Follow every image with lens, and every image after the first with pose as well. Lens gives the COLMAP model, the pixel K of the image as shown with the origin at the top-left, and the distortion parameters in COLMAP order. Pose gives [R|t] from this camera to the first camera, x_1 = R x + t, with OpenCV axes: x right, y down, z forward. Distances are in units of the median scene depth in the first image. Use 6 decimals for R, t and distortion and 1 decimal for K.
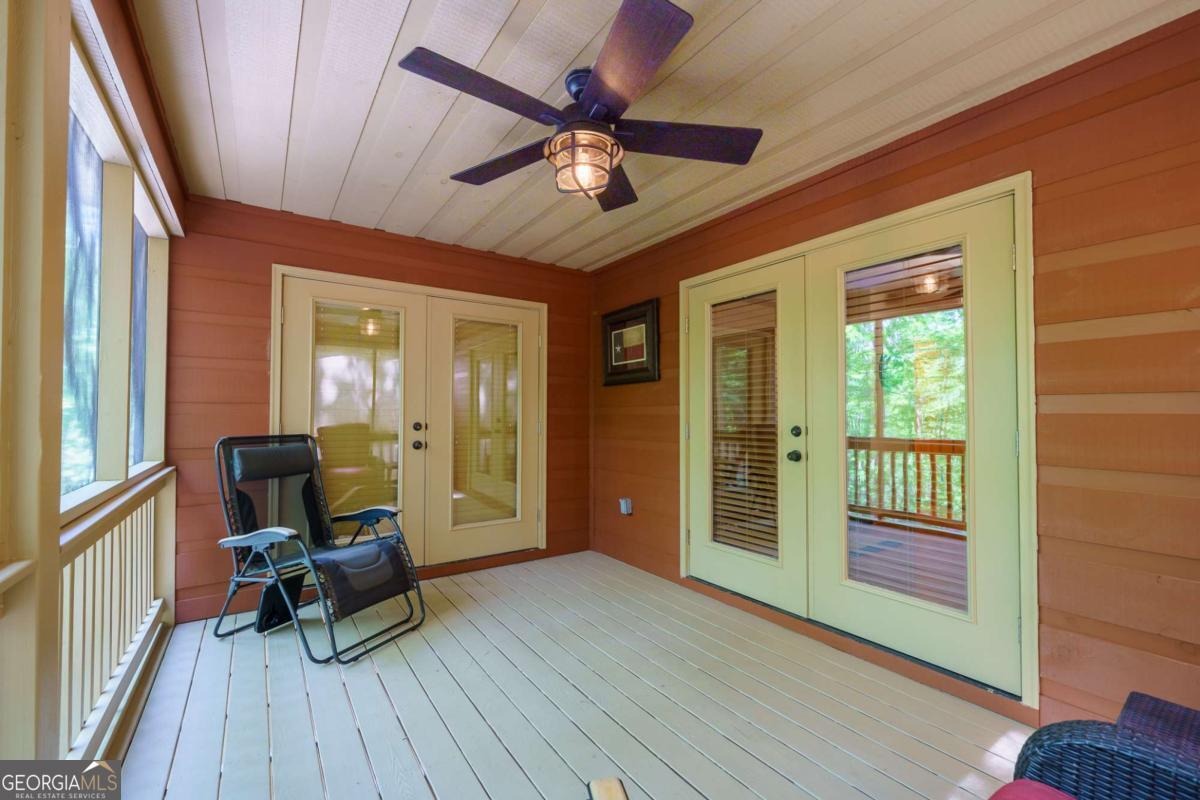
lens RADIAL K [[505.0, 0, 604.1], [0, 505.0, 405.1], [0, 0, 1]] dist [-0.000326, -0.000168]
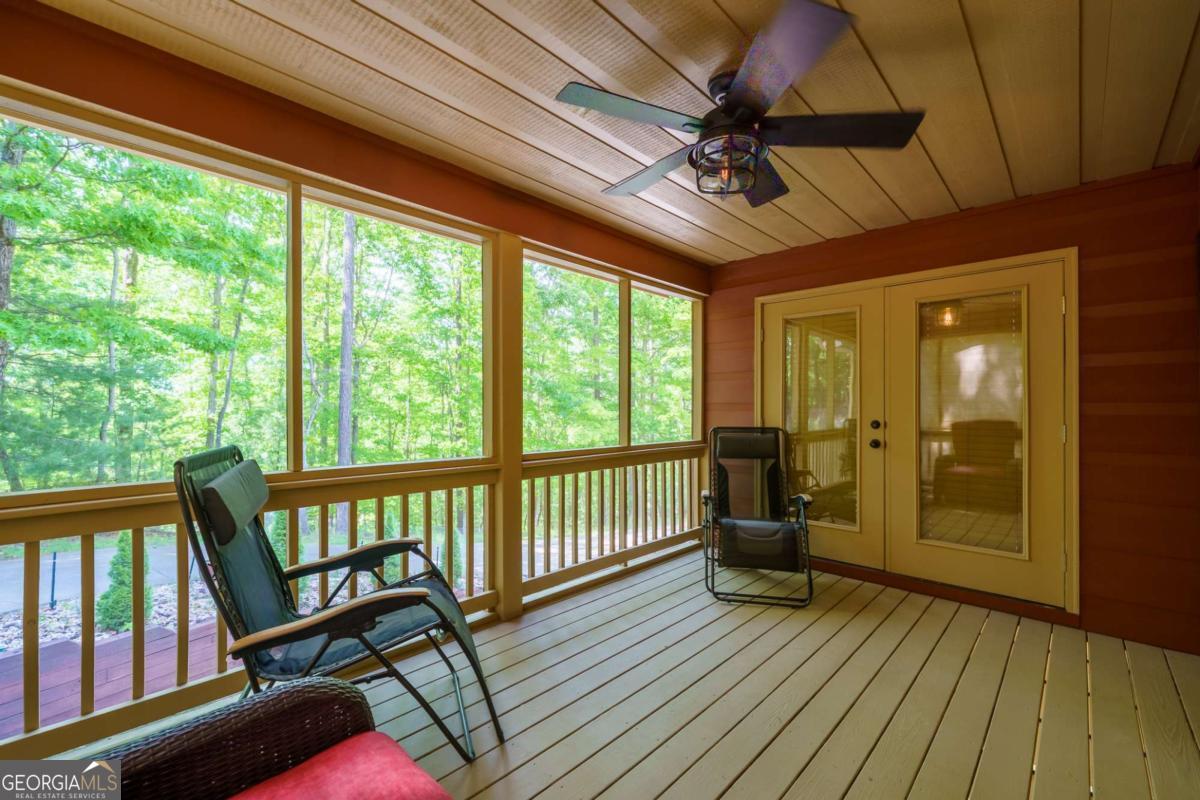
lens RADIAL K [[505.0, 0, 604.1], [0, 505.0, 405.1], [0, 0, 1]] dist [-0.000326, -0.000168]
pose [[0.185028, -0.002194, -0.982731, 0.561428], [0.018030, 0.999837, 0.001163, -0.006353], [0.982568, -0.017934, 0.185037, 0.352208]]
